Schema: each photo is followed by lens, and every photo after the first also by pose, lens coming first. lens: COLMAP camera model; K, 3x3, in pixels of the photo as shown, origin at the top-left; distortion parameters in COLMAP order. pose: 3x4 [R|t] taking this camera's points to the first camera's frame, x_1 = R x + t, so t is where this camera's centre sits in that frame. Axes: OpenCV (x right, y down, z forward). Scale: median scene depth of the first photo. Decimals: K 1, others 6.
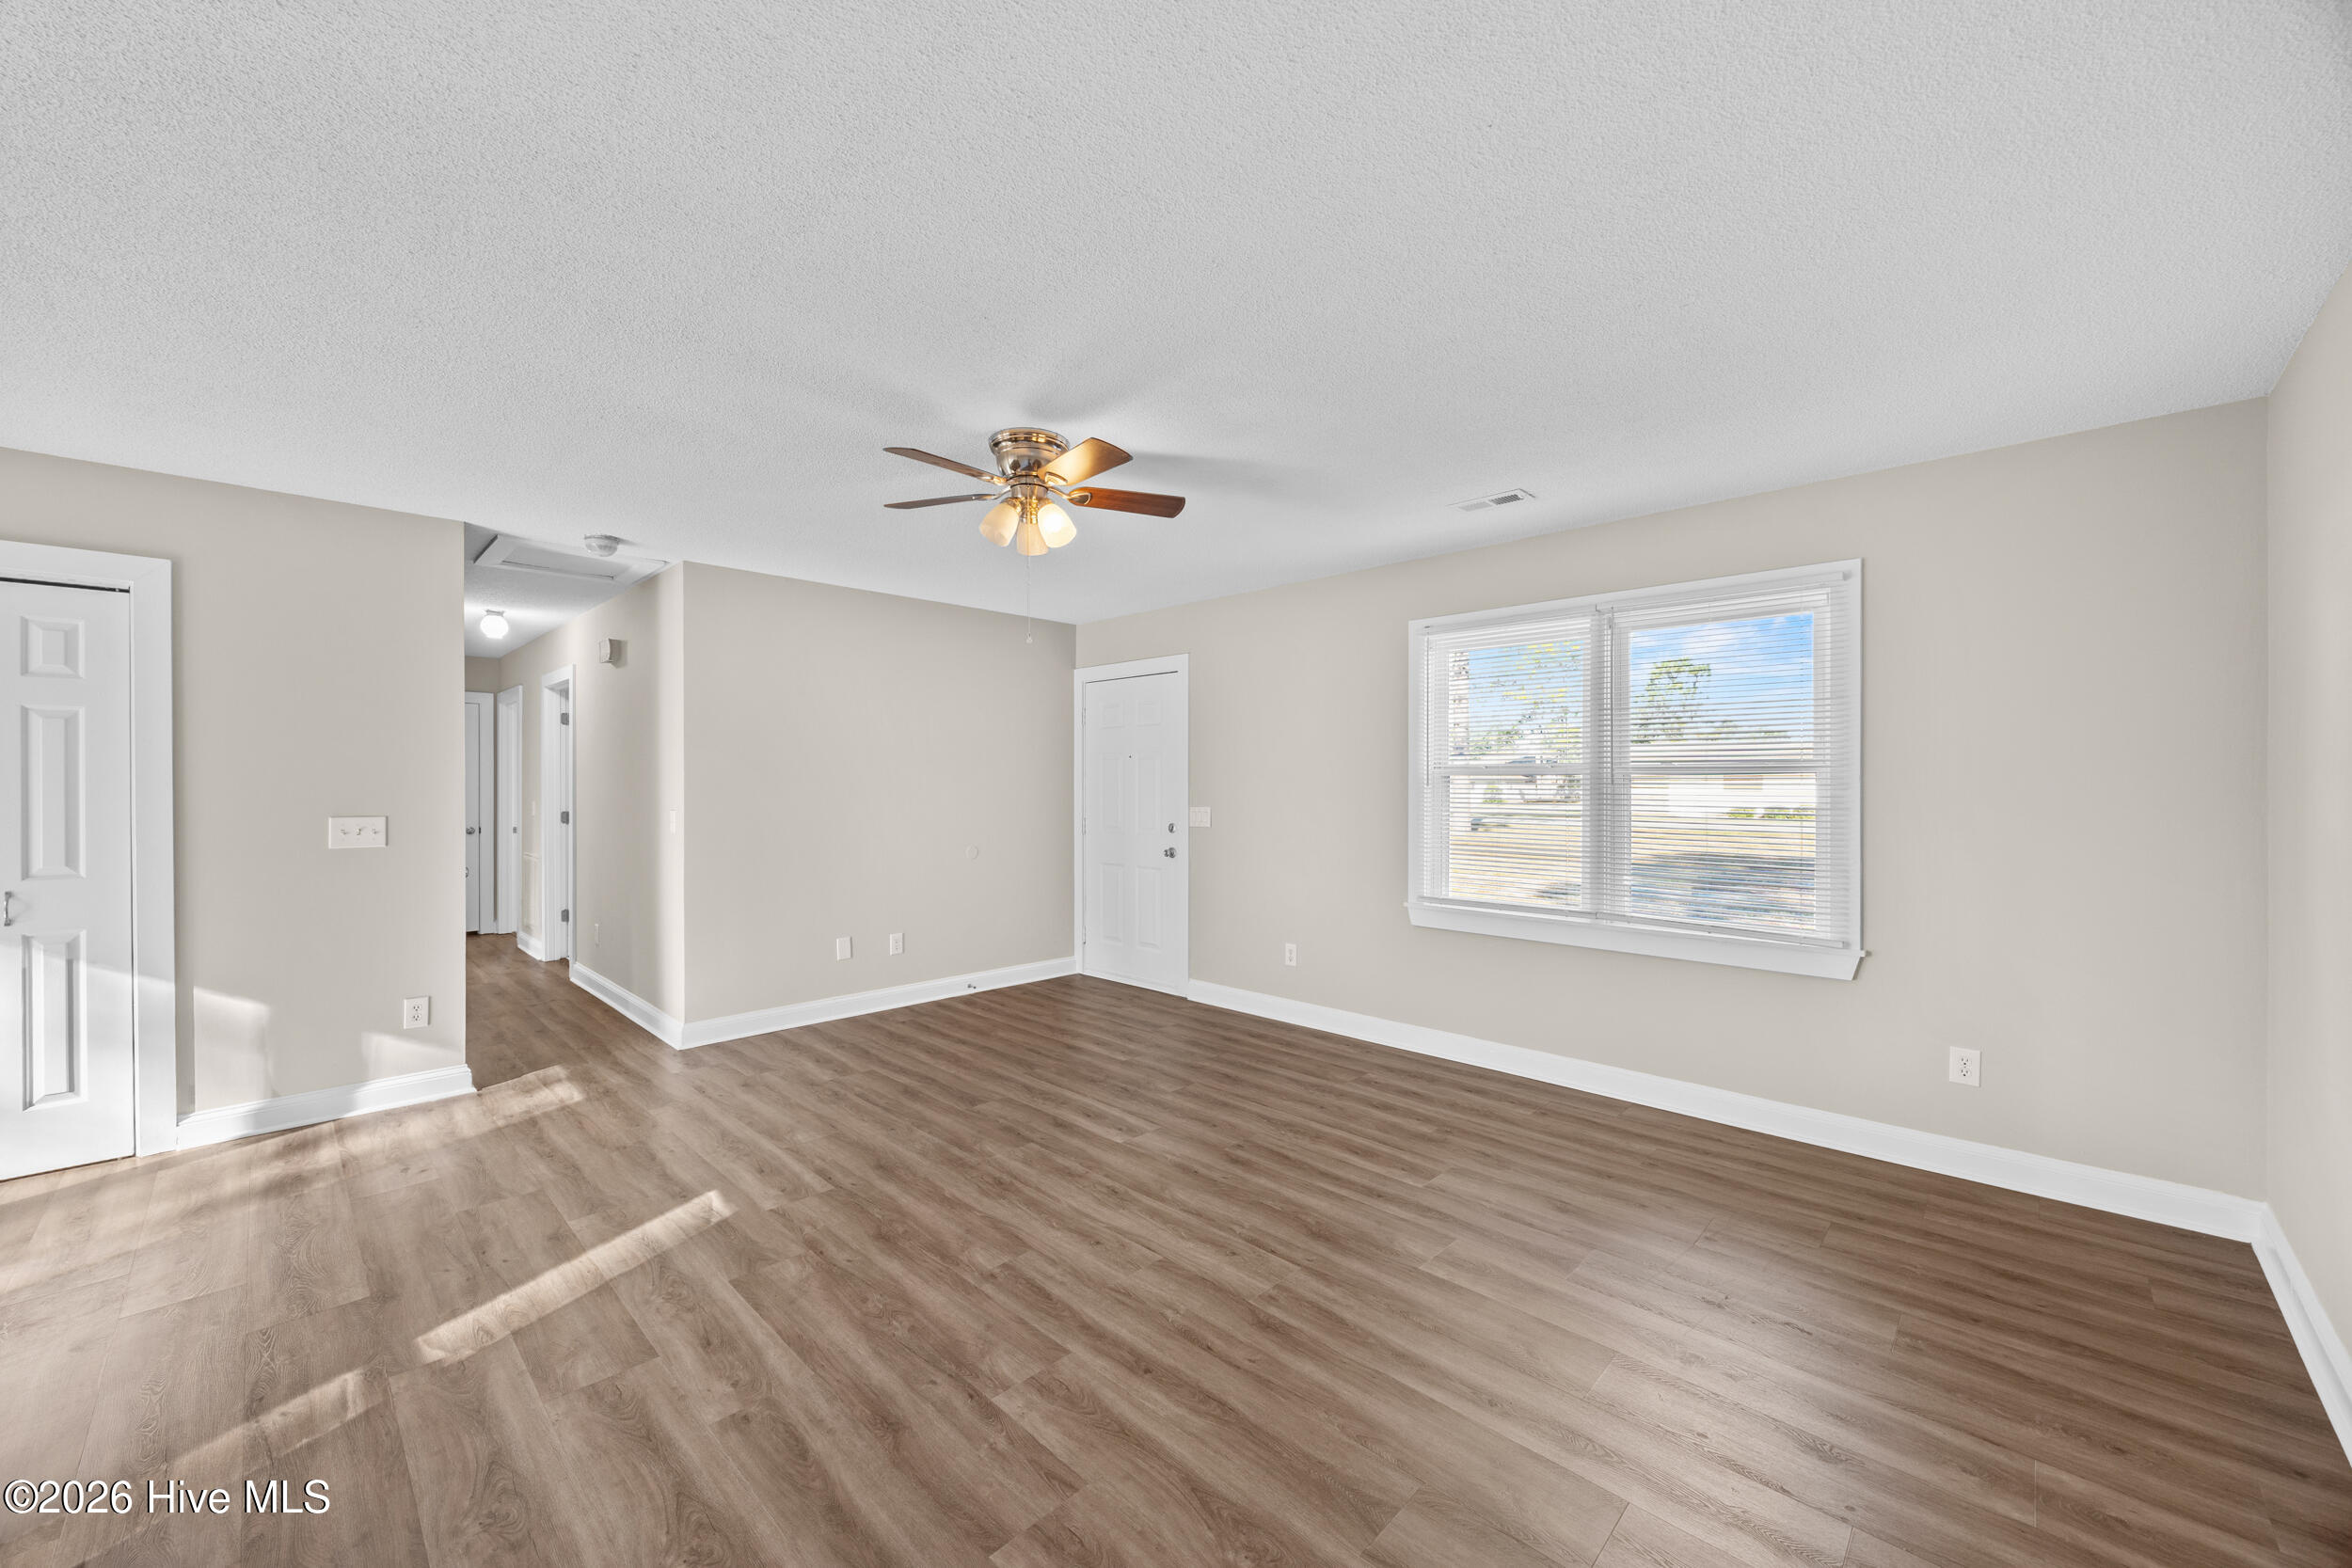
lens RADIAL K [[892.6, 0, 1164.4], [0, 892.6, 788.3], [0, 0, 1]] dist [0.000215, -0.000026]
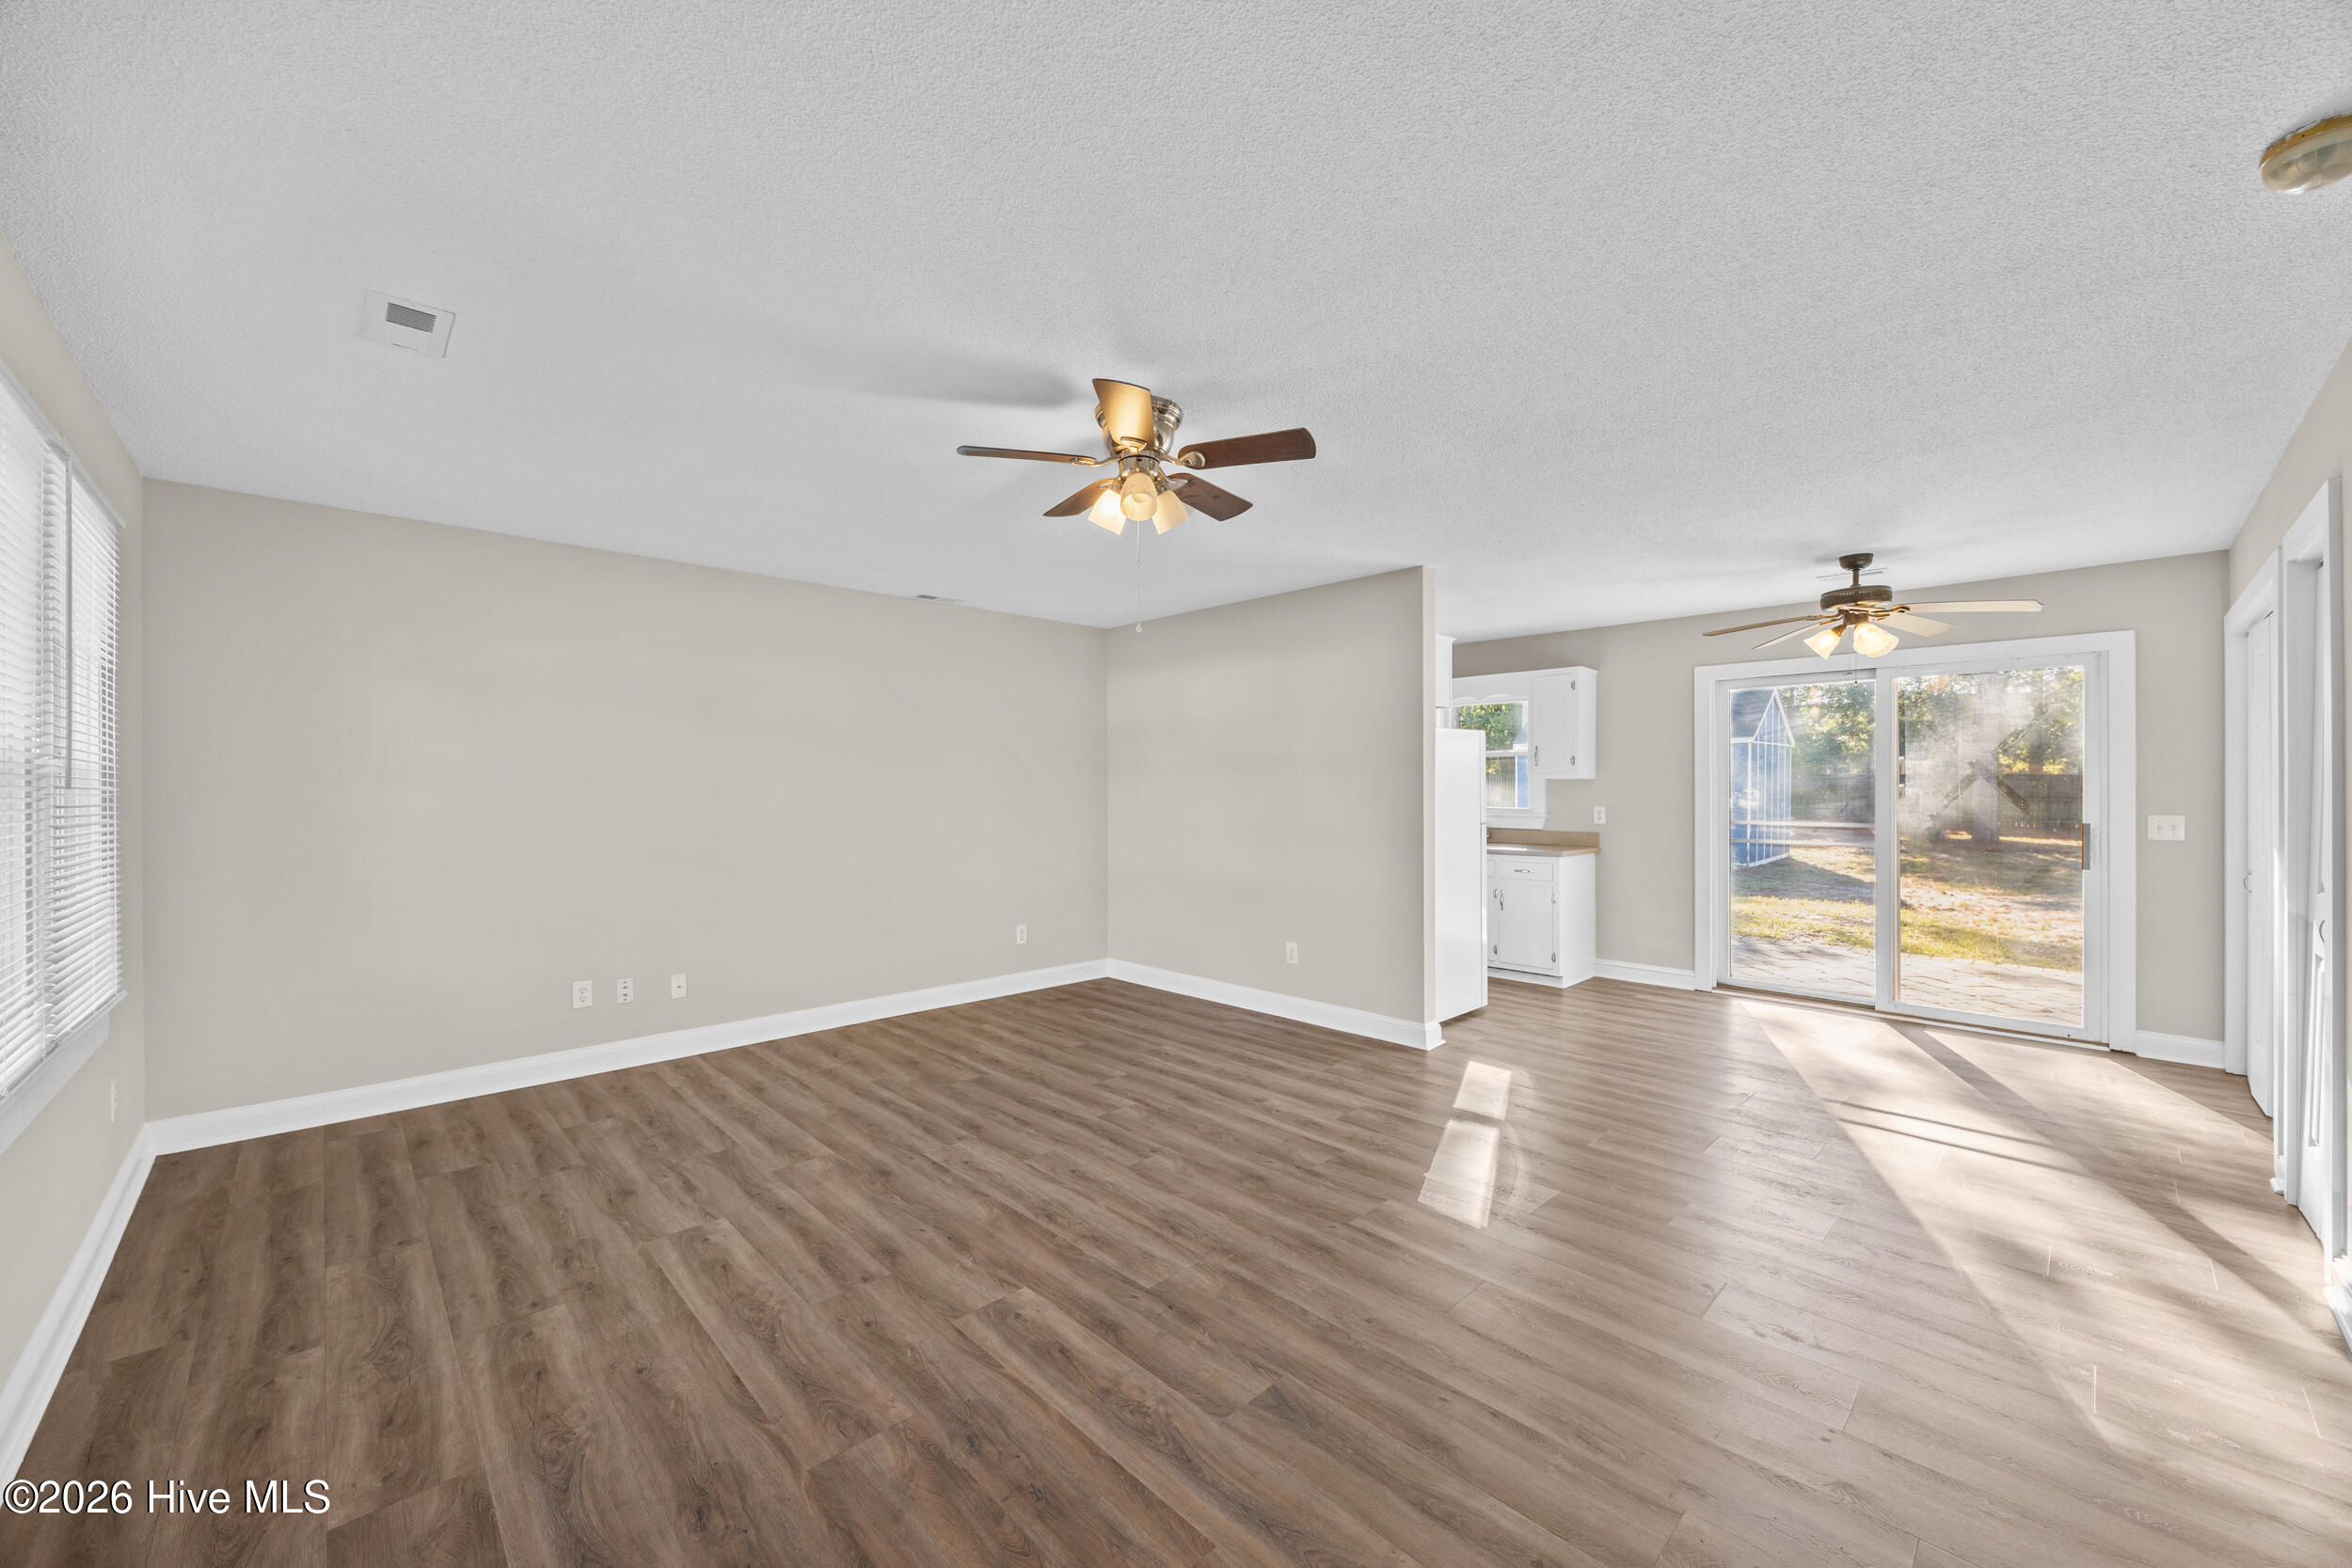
lens RADIAL K [[892.6, 0, 1164.4], [0, 892.6, 788.3], [0, 0, 1]] dist [0.000215, -0.000026]
pose [[-0.999369, 0.000736, 0.035499, -0.222417], [0.001019, 0.999968, 0.007949, -0.011624], [-0.035492, 0.007981, -0.999338, 2.030789]]
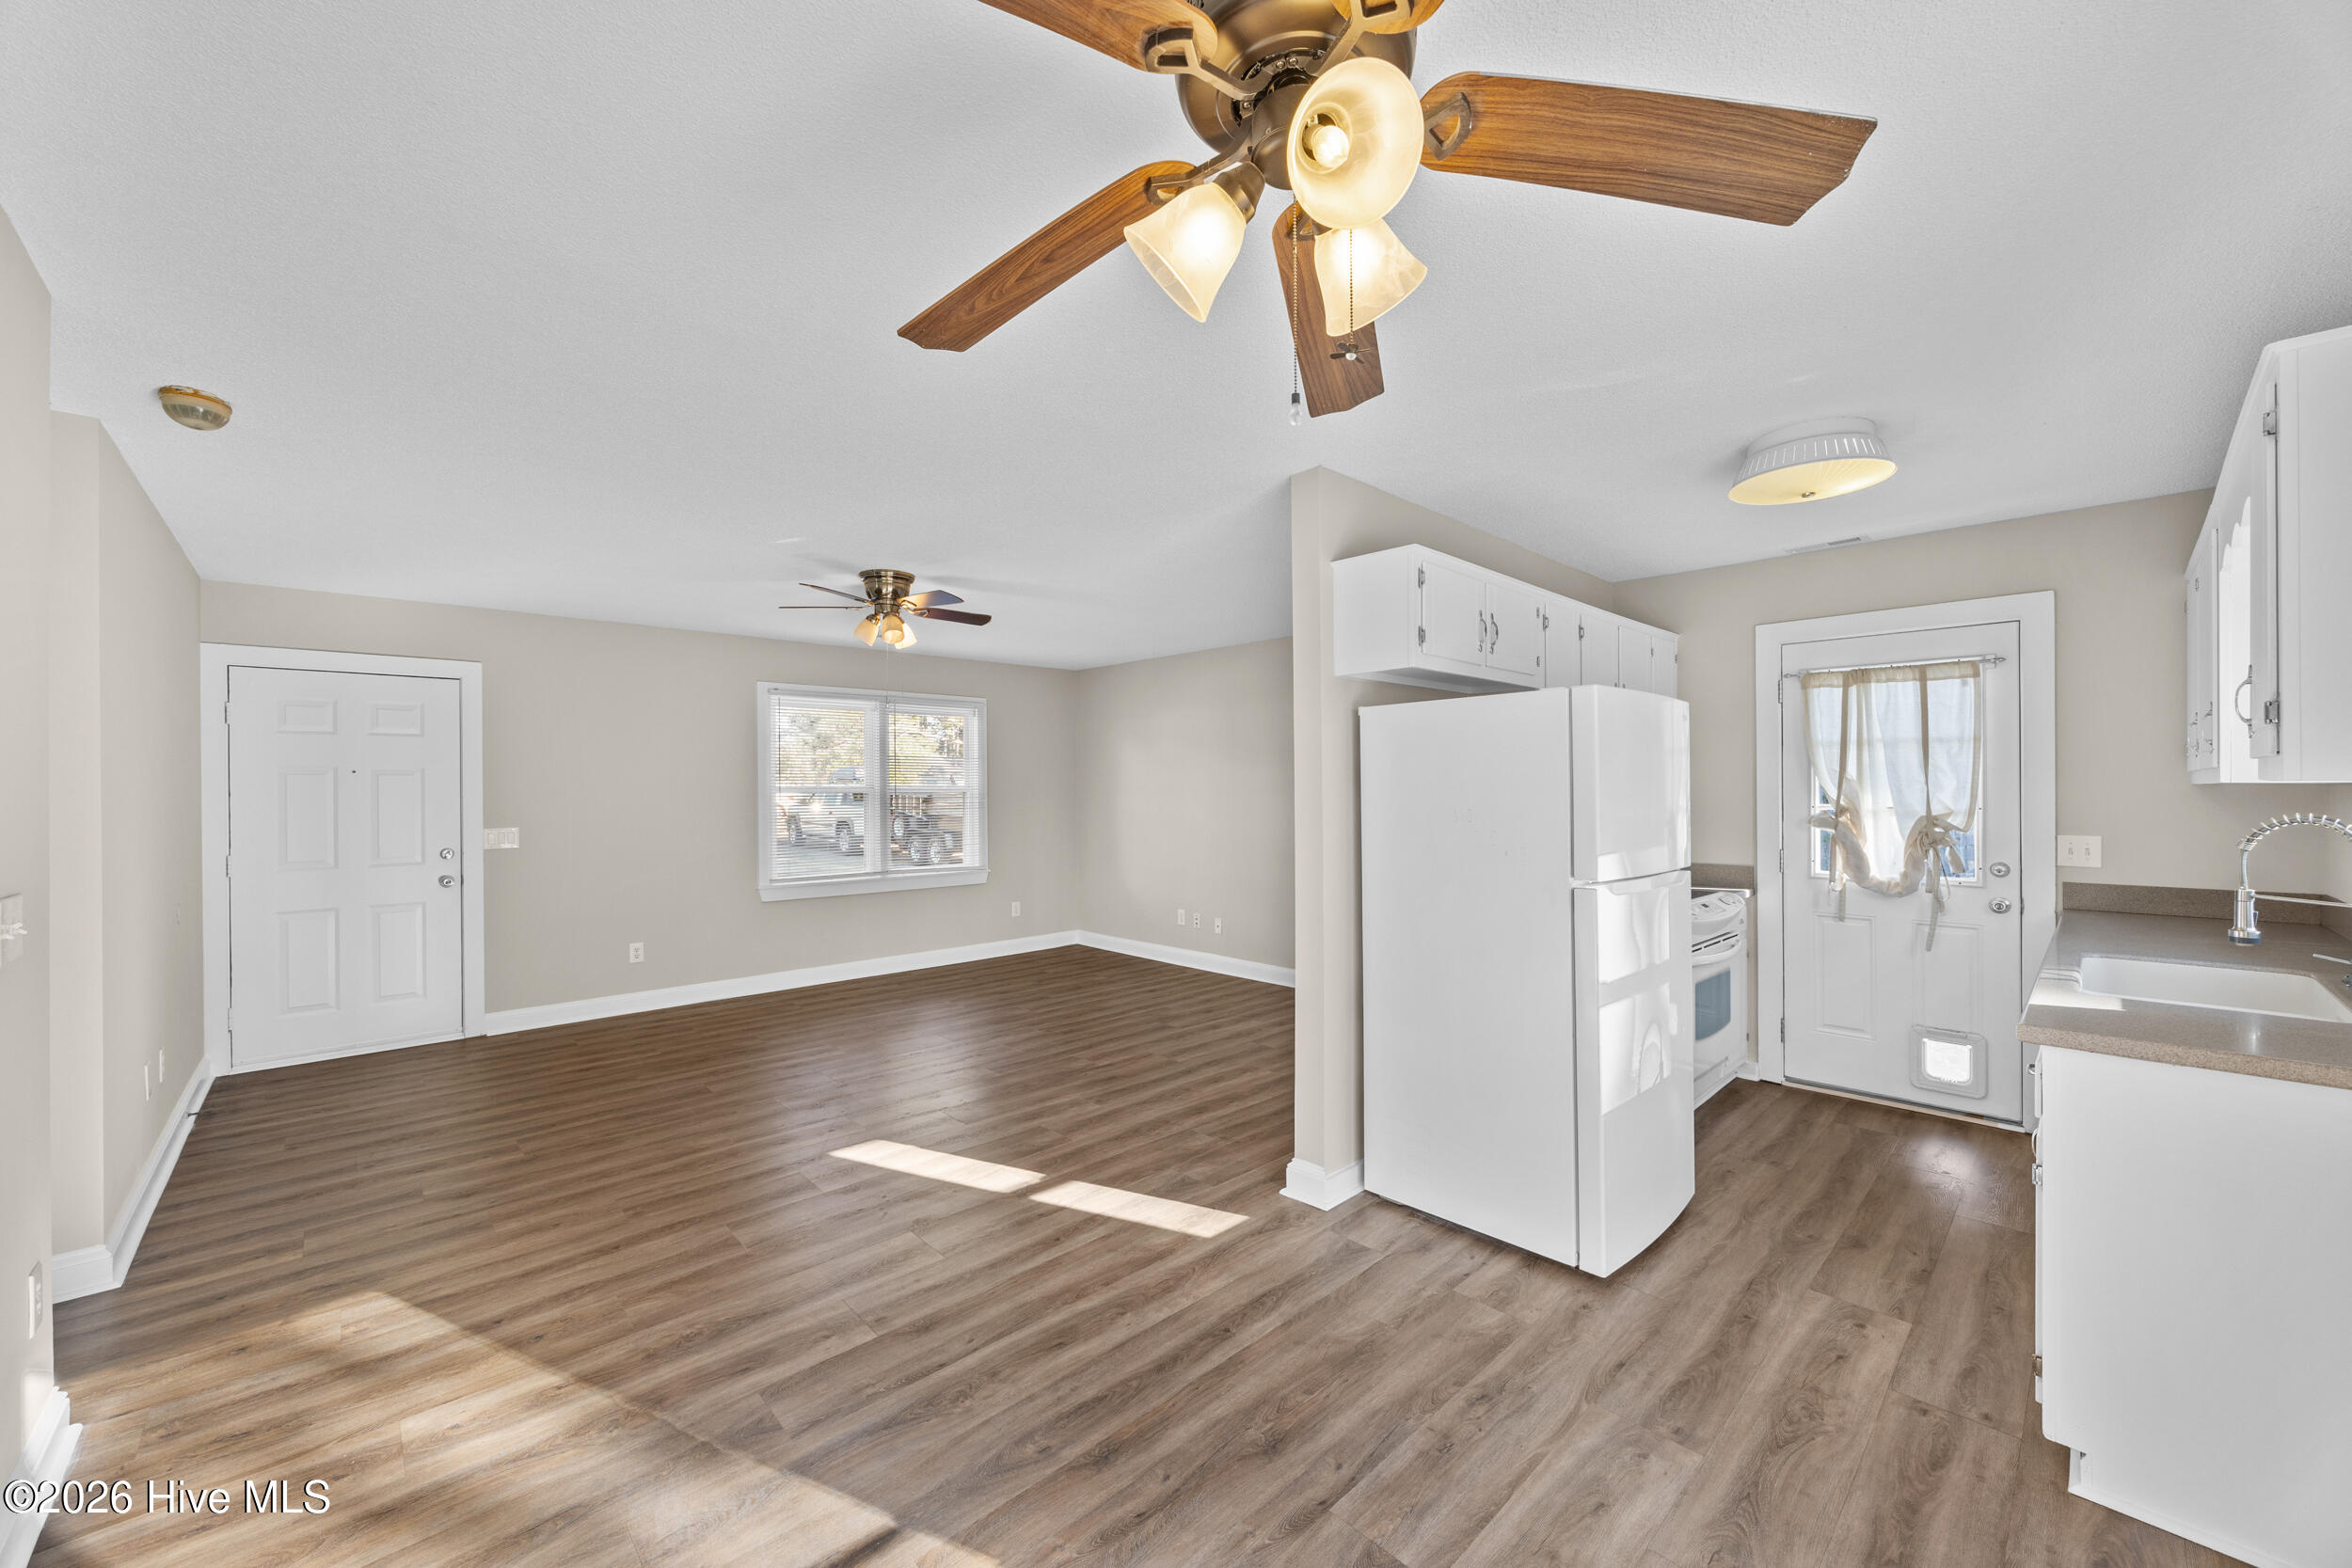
lens RADIAL K [[879.2, 0, 1203.2], [0, 879.2, 792.9], [0, 0, 1]] dist [-0.046414, -0.000003]
pose [[0.004801, -0.002967, 0.999984, -1.706358], [0.013054, 0.999911, 0.002904, -0.018832], [-0.999903, 0.013040, 0.004839, 0.492930]]
